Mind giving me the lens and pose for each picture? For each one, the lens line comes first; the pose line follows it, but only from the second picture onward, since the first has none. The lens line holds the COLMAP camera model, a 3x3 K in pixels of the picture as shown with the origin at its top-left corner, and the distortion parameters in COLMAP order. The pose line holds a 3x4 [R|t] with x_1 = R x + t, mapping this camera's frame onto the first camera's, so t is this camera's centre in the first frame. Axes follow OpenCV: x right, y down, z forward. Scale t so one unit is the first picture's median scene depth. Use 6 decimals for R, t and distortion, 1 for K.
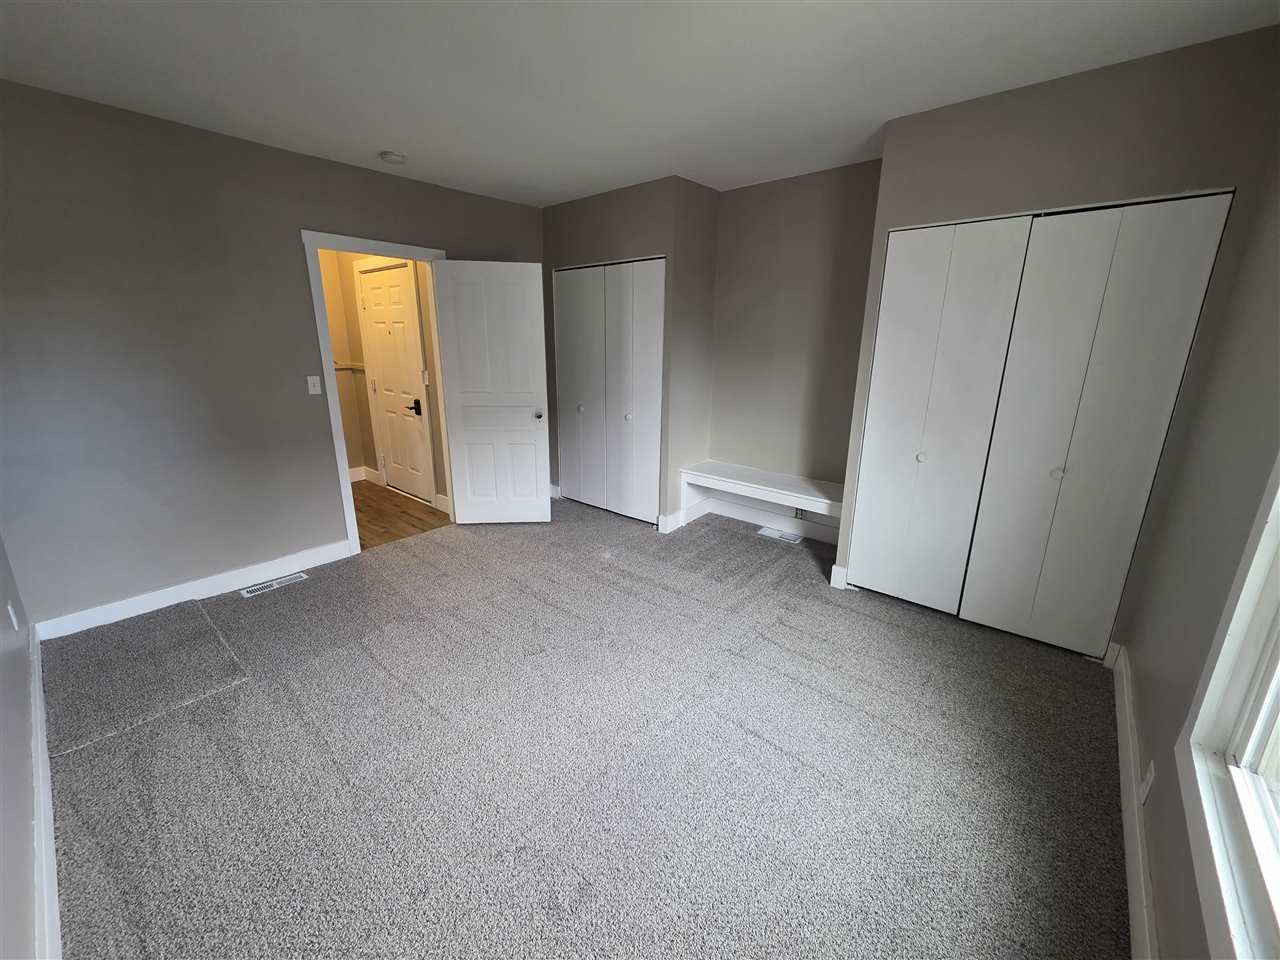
lens RADIAL K [[512.0, 0, 639.9], [0, 512.0, 476.0], [0, 0, 1]] dist [-0.000646, -0.000005]
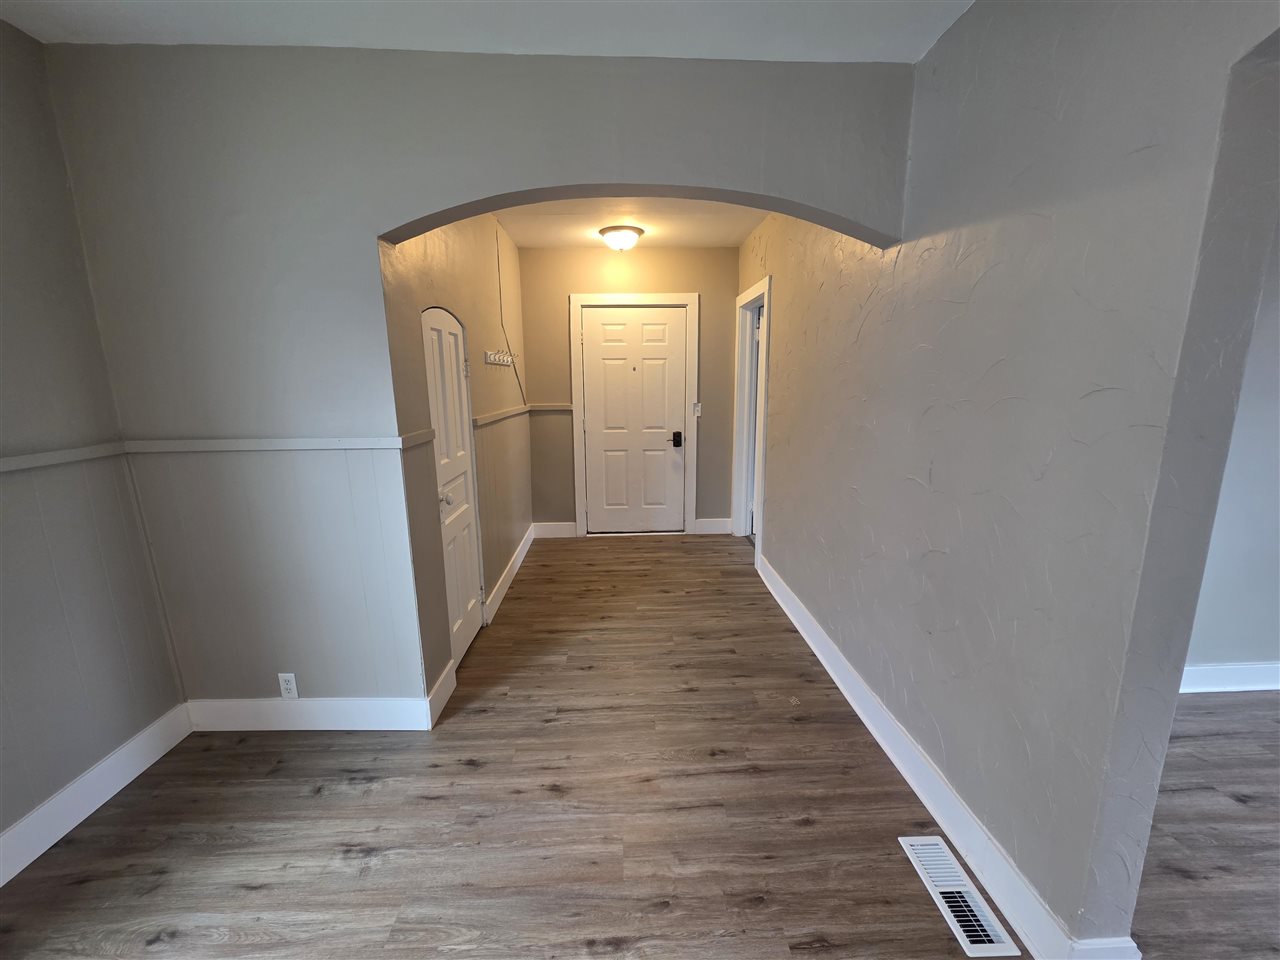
lens RADIAL K [[512.0, 0, 638.6], [0, 512.0, 477.5], [0, 0, 1]] dist [-0.000646, -0.000005]
pose [[0.733784, -0.148282, 0.663004, -1.192922], [0.195371, 0.980724, 0.003113, -0.077333], [-0.650686, 0.127248, 0.748609, 0.285274]]
